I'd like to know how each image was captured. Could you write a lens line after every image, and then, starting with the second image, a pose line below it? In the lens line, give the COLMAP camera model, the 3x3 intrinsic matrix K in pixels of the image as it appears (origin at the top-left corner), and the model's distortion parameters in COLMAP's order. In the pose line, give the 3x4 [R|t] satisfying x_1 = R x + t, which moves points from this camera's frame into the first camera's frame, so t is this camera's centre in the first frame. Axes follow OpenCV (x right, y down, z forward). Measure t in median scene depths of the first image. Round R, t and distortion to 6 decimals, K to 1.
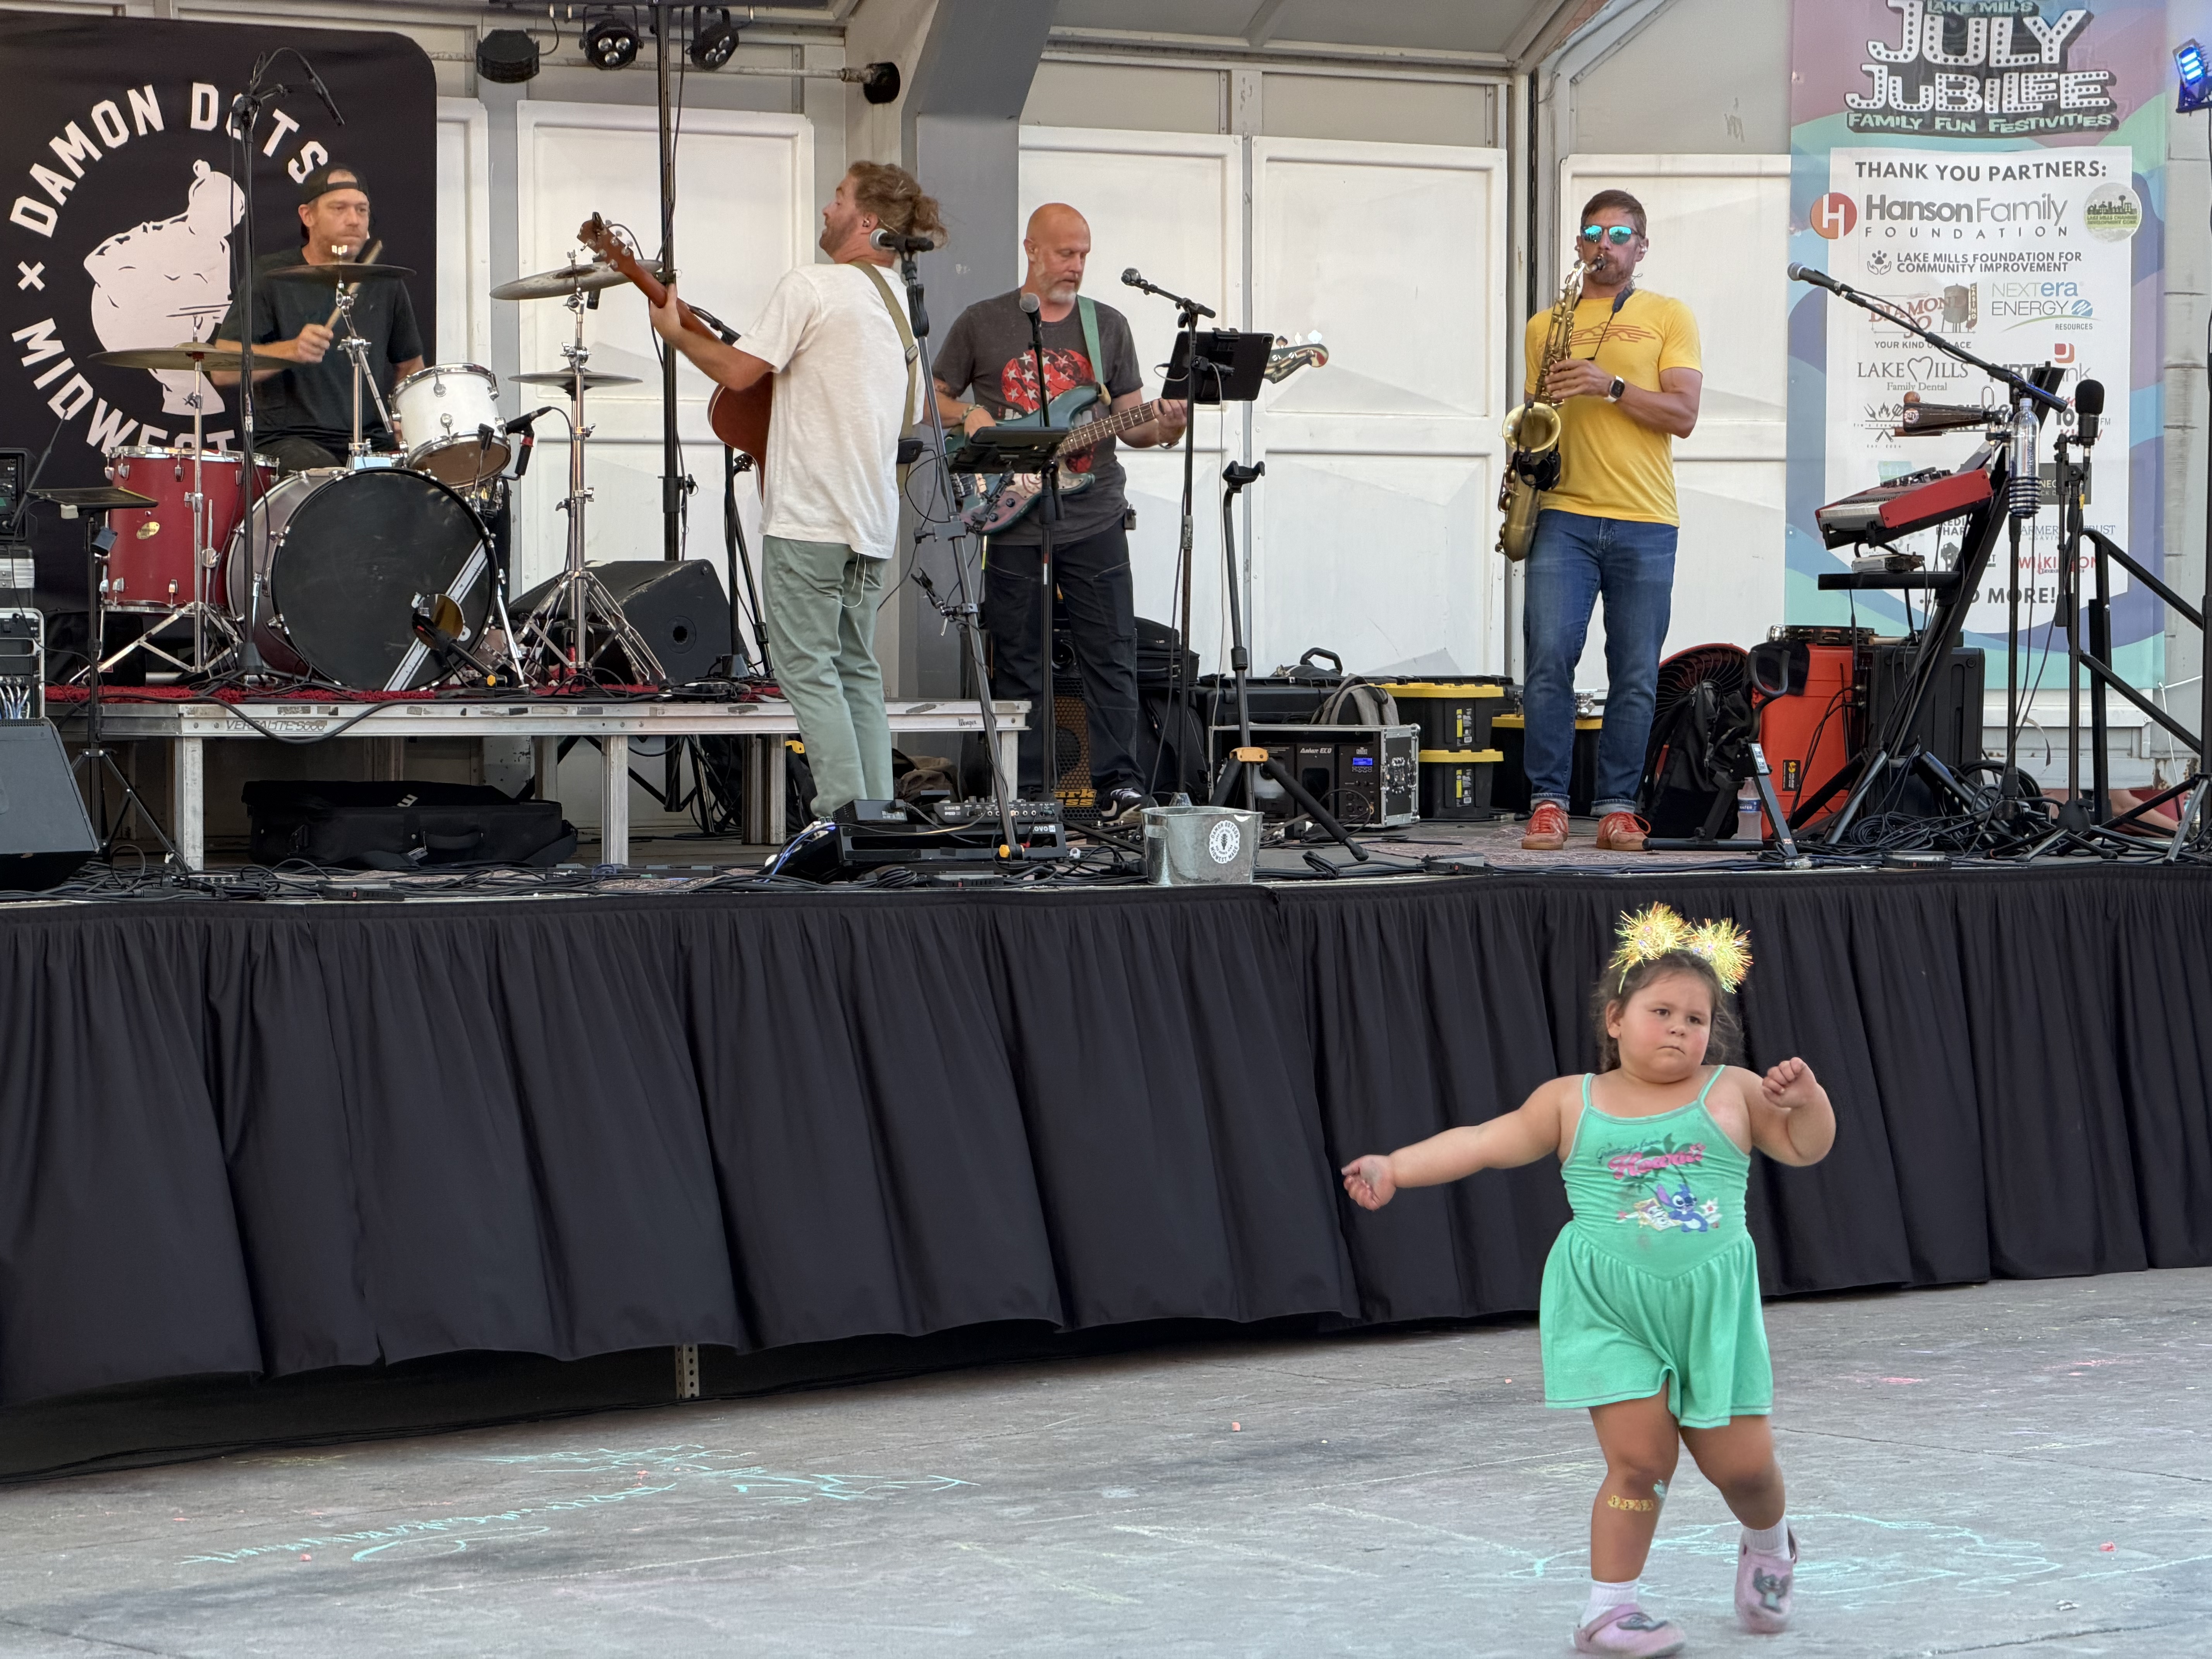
lens RADIAL K [[6633.2, 0, 1080.7], [0, 6633.2, 924.2], [0, 0, 1]] dist [0.177365, 0.093546]
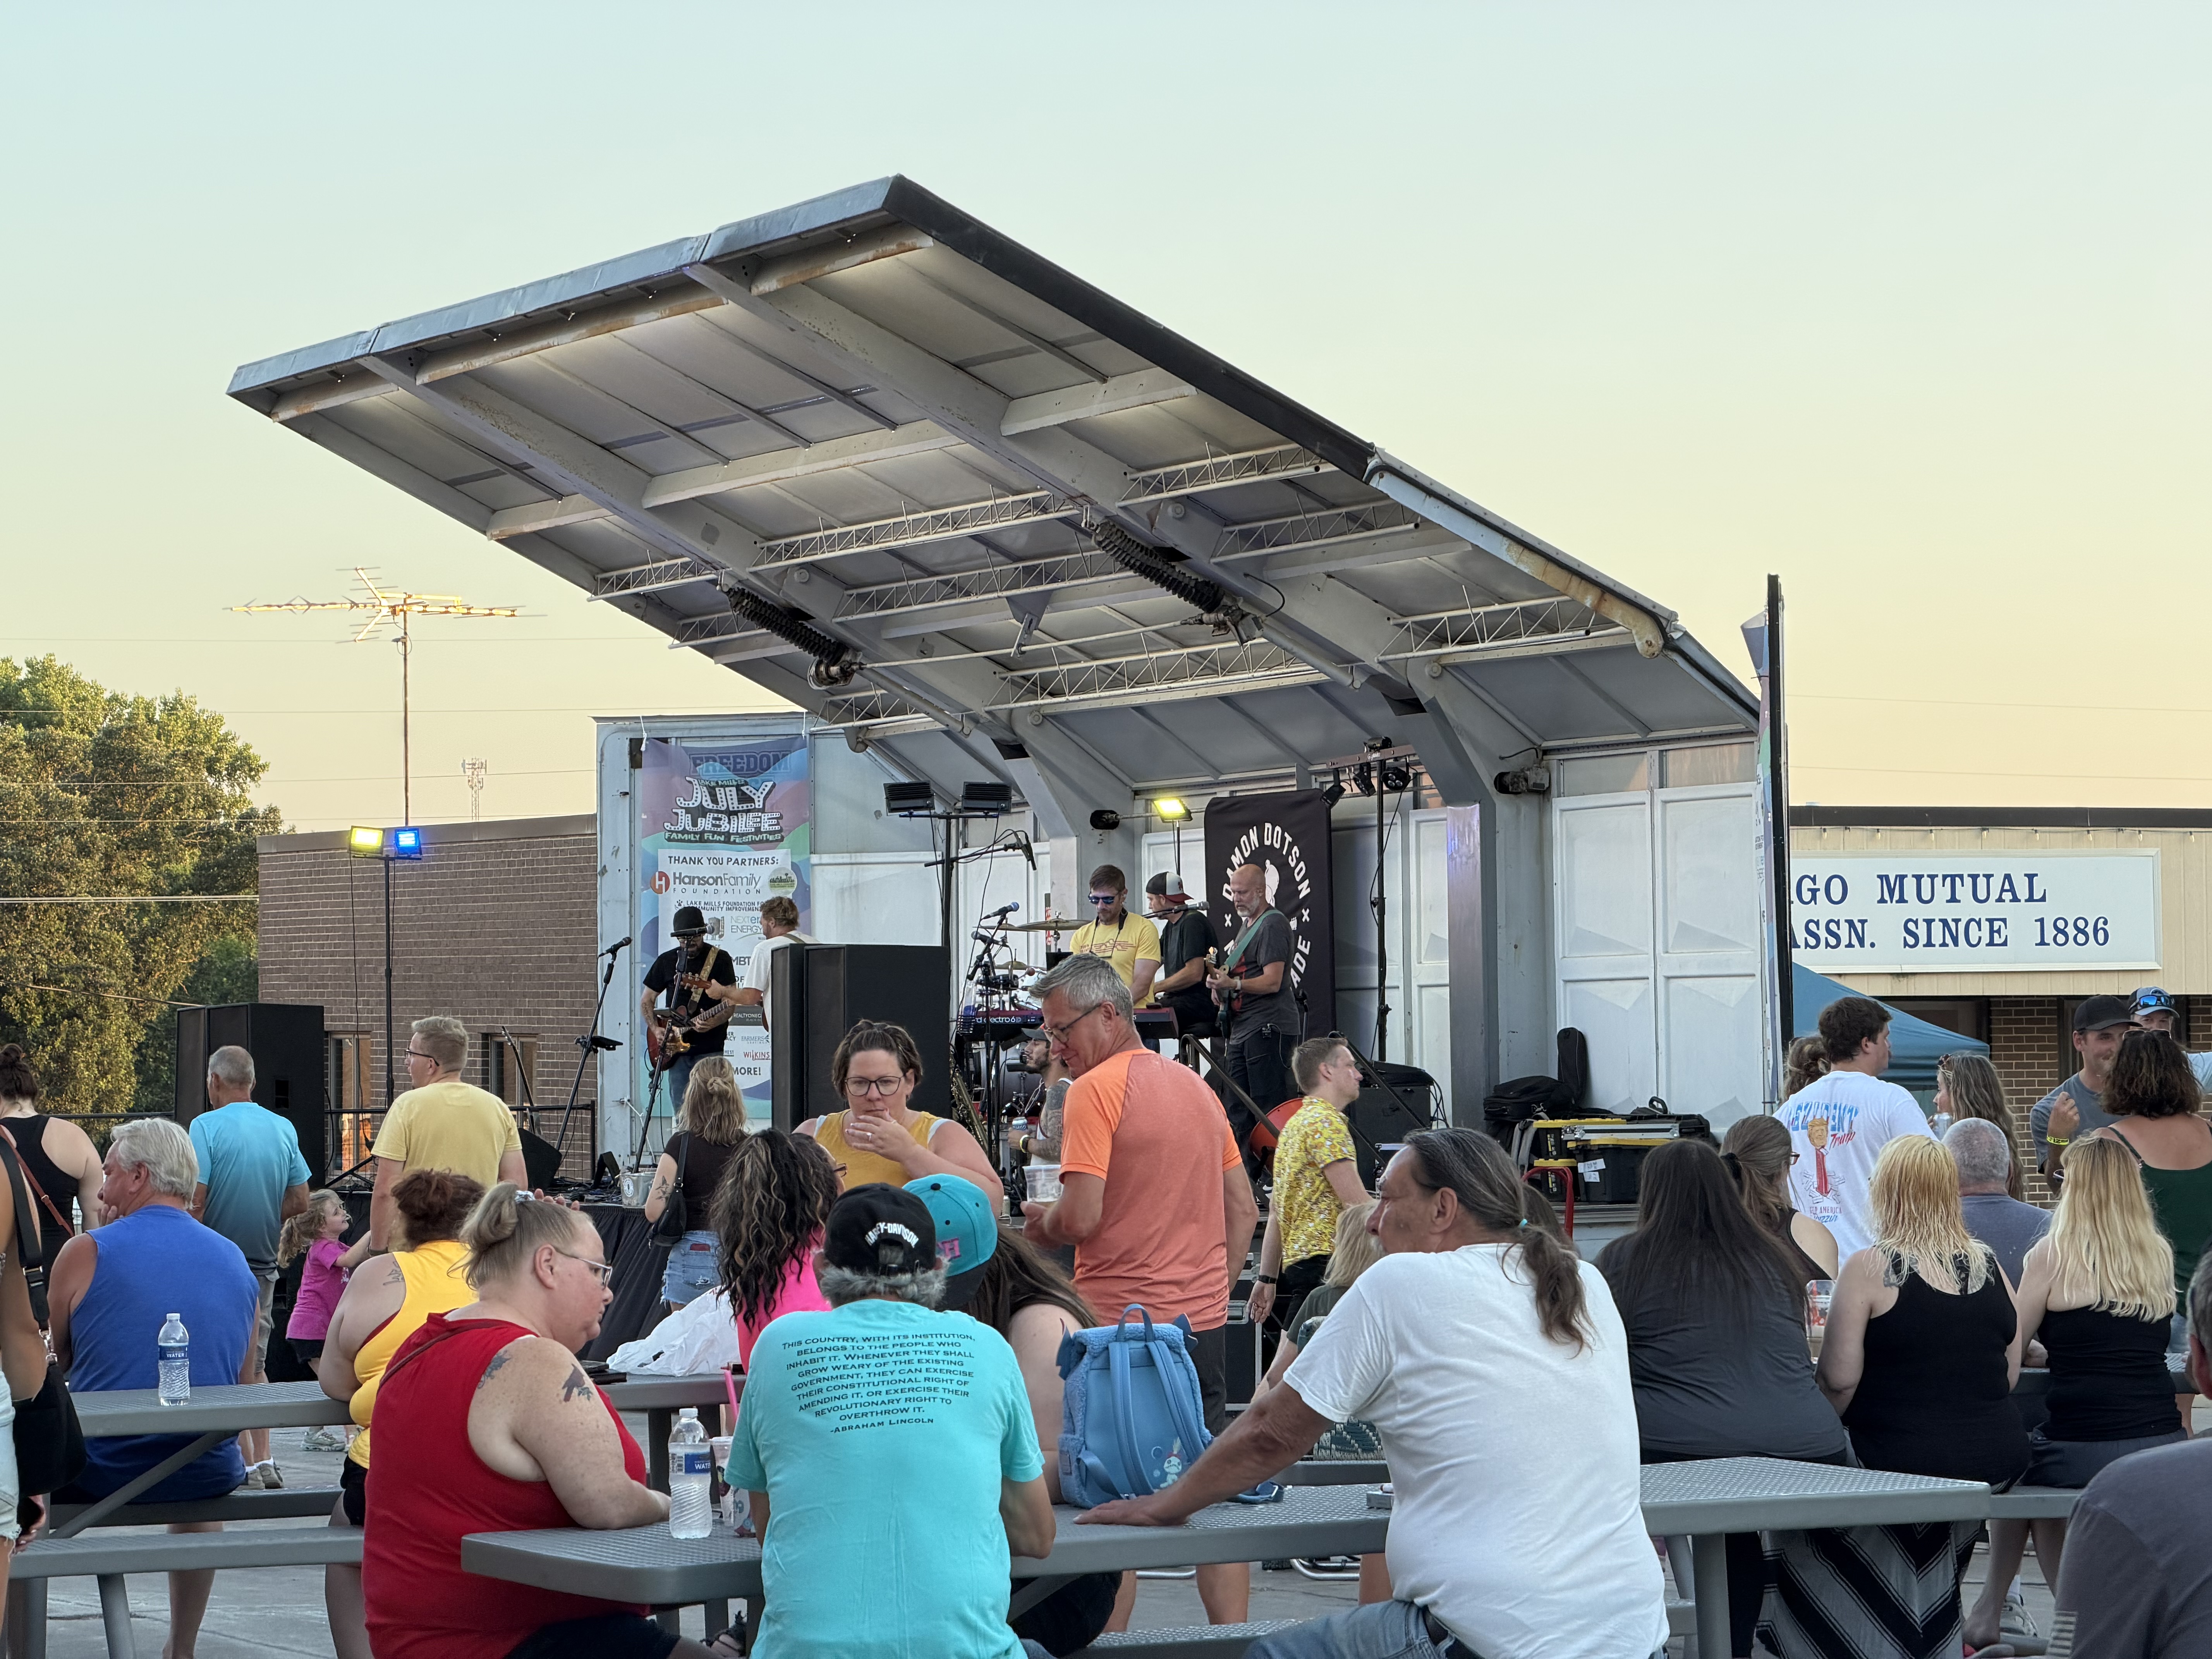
lens RADIAL K [[6633.2, 0, 1080.7], [0, 6633.2, 924.2], [0, 0, 1]] dist [0.177365, 0.093546]
pose [[-0.158253, -0.017014, -0.987252, 1.925064], [-0.033506, 0.999368, -0.011852, -0.068615], [0.986830, 0.031203, -0.158724, 1.279185]]
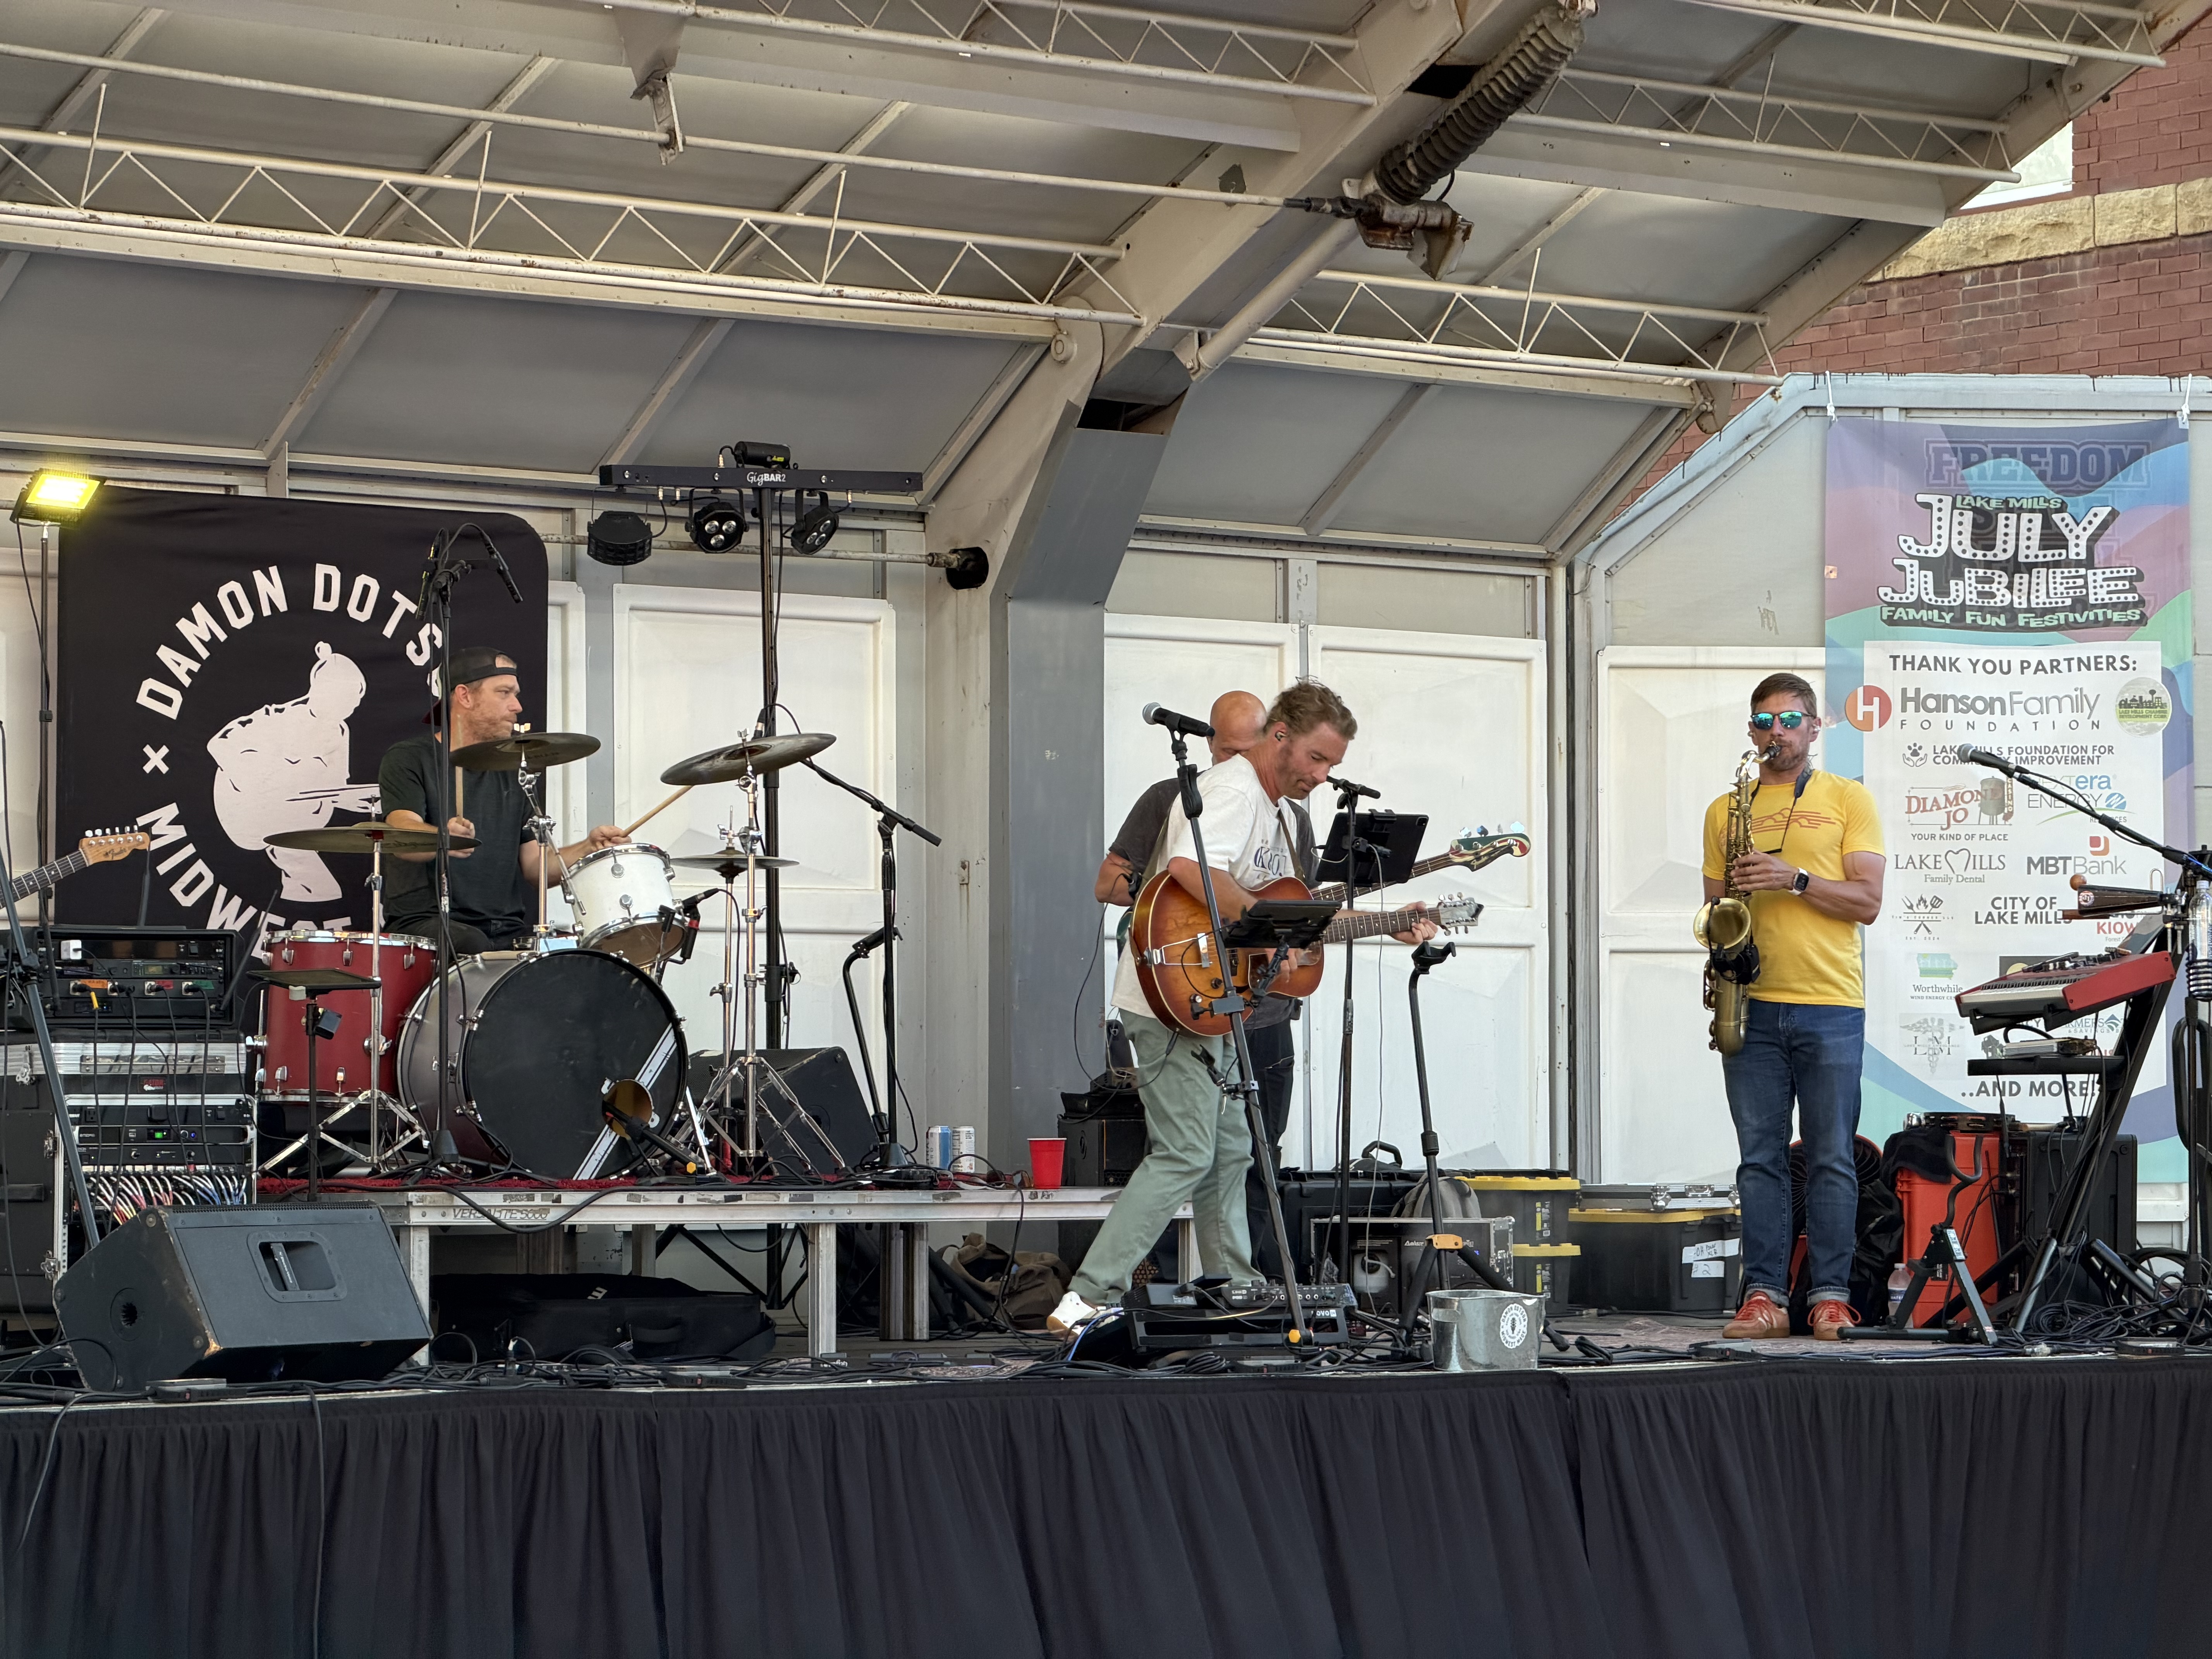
lens RADIAL K [[6668.7, 0, 1086.1], [0, 6668.7, 776.7], [0, 0, 1]] dist [0.190644, 0.638764]
pose [[0.996398, 0.000581, 0.084792, -0.104173], [0.008098, 0.994755, -0.101967, 0.005784], [-0.084407, 0.102286, 0.991168, 0.023058]]
